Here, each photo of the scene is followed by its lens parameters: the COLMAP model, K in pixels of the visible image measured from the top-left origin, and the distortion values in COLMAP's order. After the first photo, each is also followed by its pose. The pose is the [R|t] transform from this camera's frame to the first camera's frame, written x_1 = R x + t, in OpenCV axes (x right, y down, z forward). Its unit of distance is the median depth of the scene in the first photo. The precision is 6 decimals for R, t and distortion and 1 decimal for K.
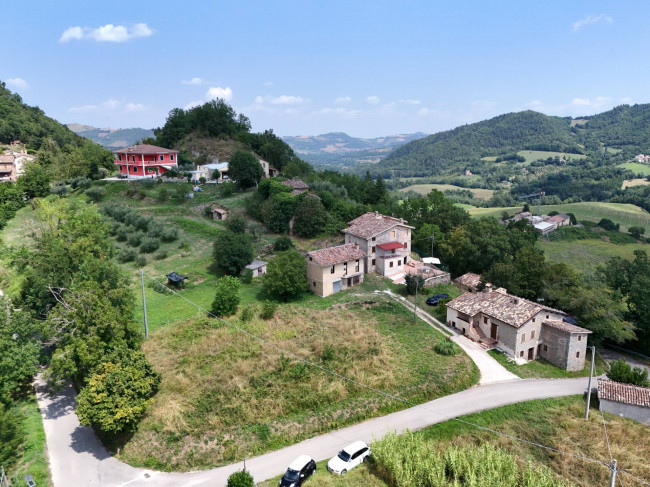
lens RADIAL K [[473.2, 0, 325.0], [0, 473.2, 243.5], [0, 0, 1]] dist [0.088399, -0.065629]
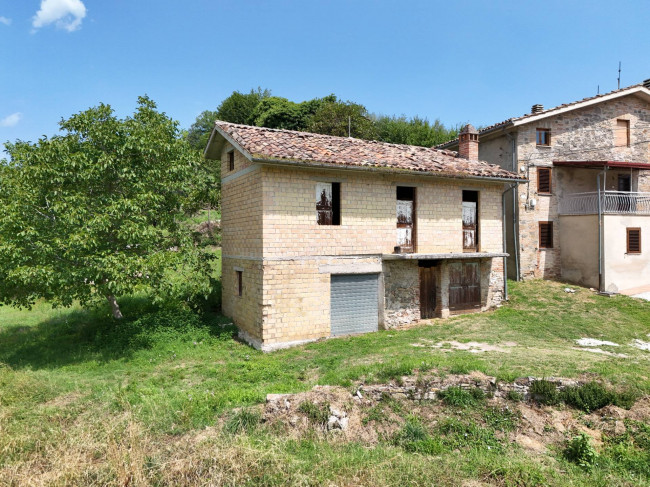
lens RADIAL K [[478.1, 0, 325.0], [0, 478.1, 243.5], [0, 0, 1]] dist [0.069370, -0.067528]
pose [[0.971111, -0.003705, -0.238599, 0.057142], [-0.049017, 0.975460, -0.214651, 0.107621], [0.233540, 0.220146, 0.947098, 0.797471]]
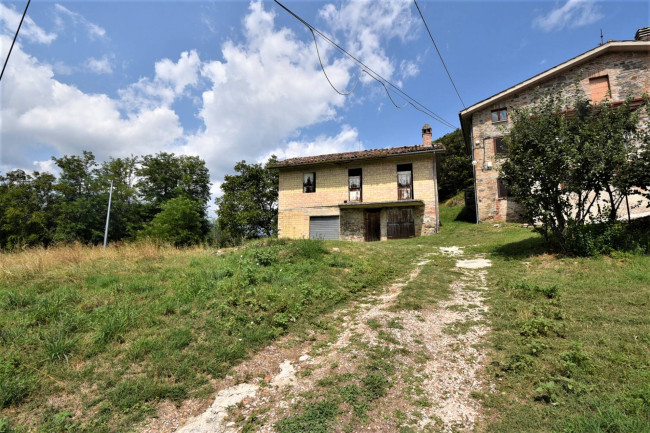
lens RADIAL K [[282.8, 0, 325.0], [0, 282.8, 216.5], [0, 0, 1]] dist [-0.001155, -0.013009]
pose [[0.488002, -0.099721, -0.867127, 0.213612], [-0.193193, 0.956471, -0.218721, 0.126095], [0.851193, 0.274260, 0.447495, 0.883824]]
